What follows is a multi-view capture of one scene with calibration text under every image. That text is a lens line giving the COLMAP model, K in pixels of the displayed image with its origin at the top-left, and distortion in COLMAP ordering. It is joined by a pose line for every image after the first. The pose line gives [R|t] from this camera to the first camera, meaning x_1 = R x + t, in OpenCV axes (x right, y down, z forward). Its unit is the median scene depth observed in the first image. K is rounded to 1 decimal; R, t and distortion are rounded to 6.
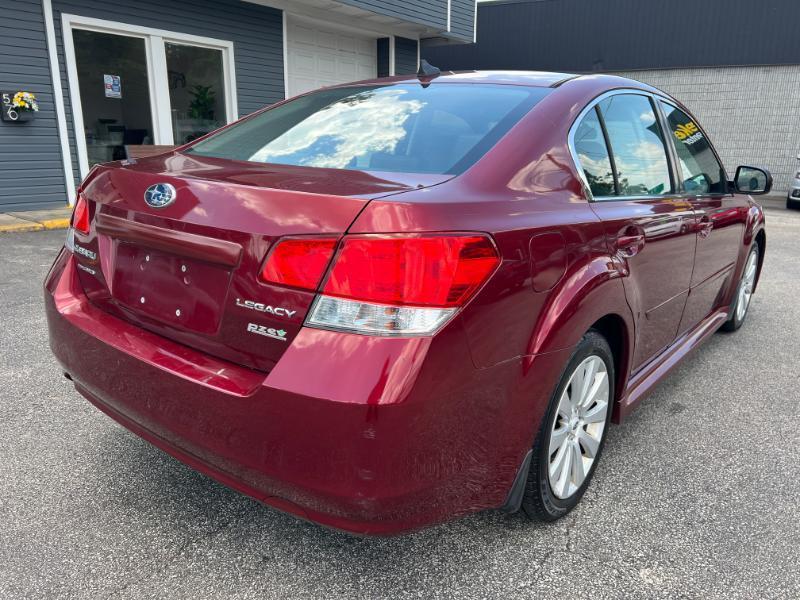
lens RADIAL K [[602.6, 0, 397.6], [0, 602.6, 298.1], [0, 0, 1]] dist [0.042336, -0.048855]
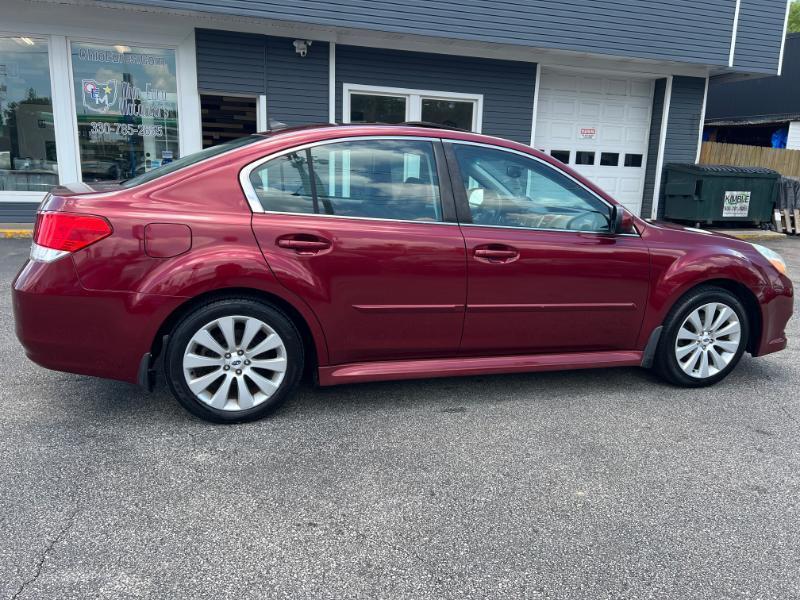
lens RADIAL K [[597.3, 0, 400.0], [0, 597.3, 300.0], [0, 0, 1]] dist [0.037098, -0.036330]
pose [[0.822802, 0.130860, -0.553057, 0.325871], [-0.163533, 0.986488, -0.009878, 0.002060], [0.544292, 0.098571, 0.833085, -0.001940]]
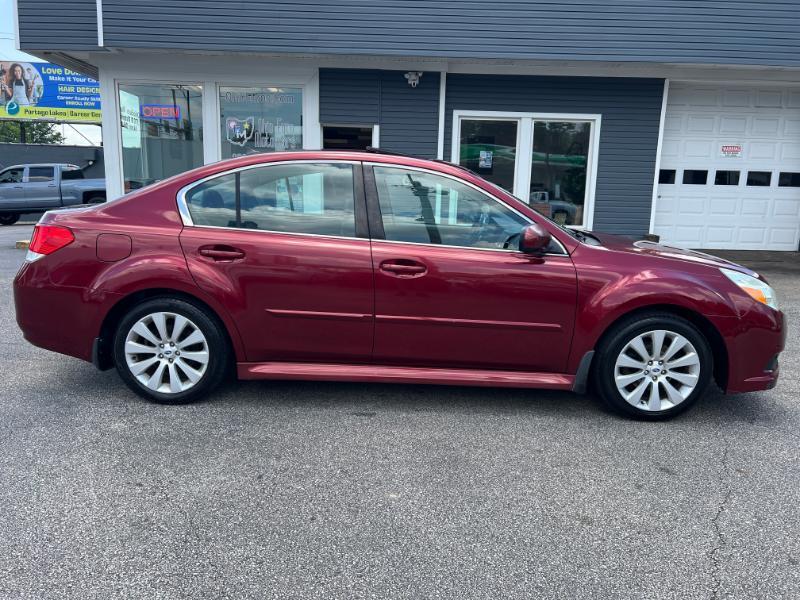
lens RADIAL K [[597.6, 0, 405.1], [0, 597.6, 297.5], [0, 0, 1]] dist [0.042565, -0.049396]
pose [[0.619133, 0.139731, -0.772754, 0.470344], [-0.214899, 0.976626, 0.004418, -0.022766], [0.755310, 0.163329, 0.634690, 0.091220]]
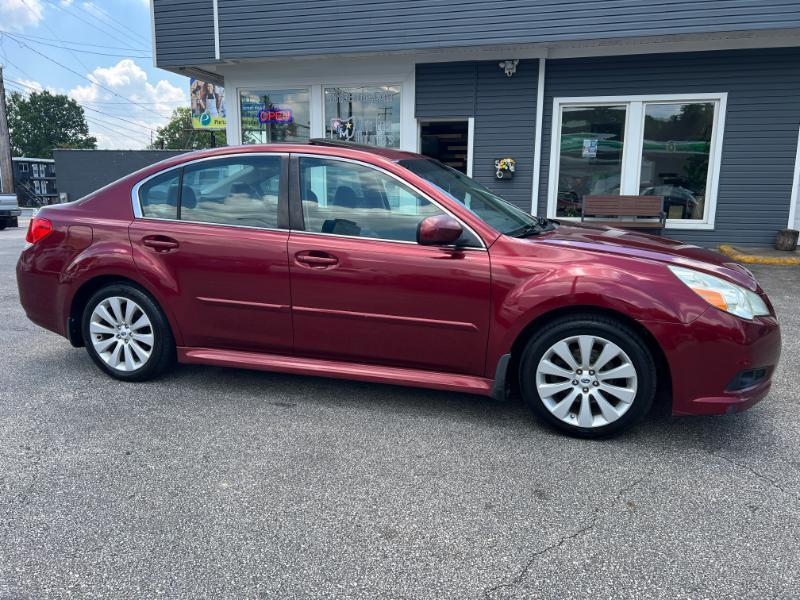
lens RADIAL K [[597.6, 0, 405.1], [0, 597.6, 297.5], [0, 0, 1]] dist [0.042565, -0.049396]
pose [[0.378887, 0.160441, -0.911429, 0.542513], [-0.235343, 0.969184, 0.072774, -0.057320], [0.895018, 0.186926, 0.404970, 0.233217]]
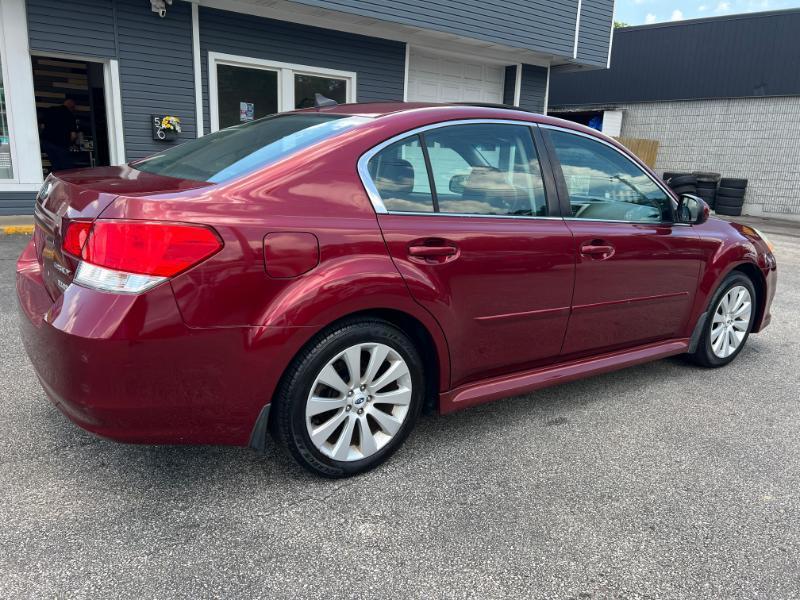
lens RADIAL K [[600.2, 0, 398.8], [0, 600.2, 298.7], [0, 0, 1]] dist [0.041186, -0.046175]
pose [[0.959875, 0.086437, -0.266775, 0.153814], [-0.095685, 0.995172, -0.021839, 0.006983], [0.263600, 0.046489, 0.963511, -0.026731]]
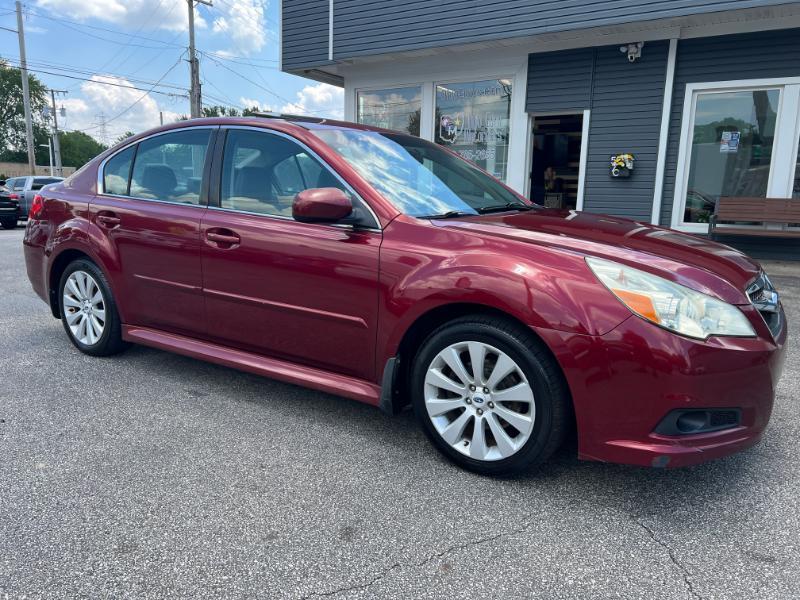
lens RADIAL K [[597.6, 0, 405.1], [0, 597.6, 297.5], [0, 0, 1]] dist [0.042565, -0.049396]
pose [[0.098023, 0.163142, -0.981721, 0.530463], [-0.269099, 0.954069, 0.131678, -0.081566], [0.958111, 0.251272, 0.137422, 0.395747]]
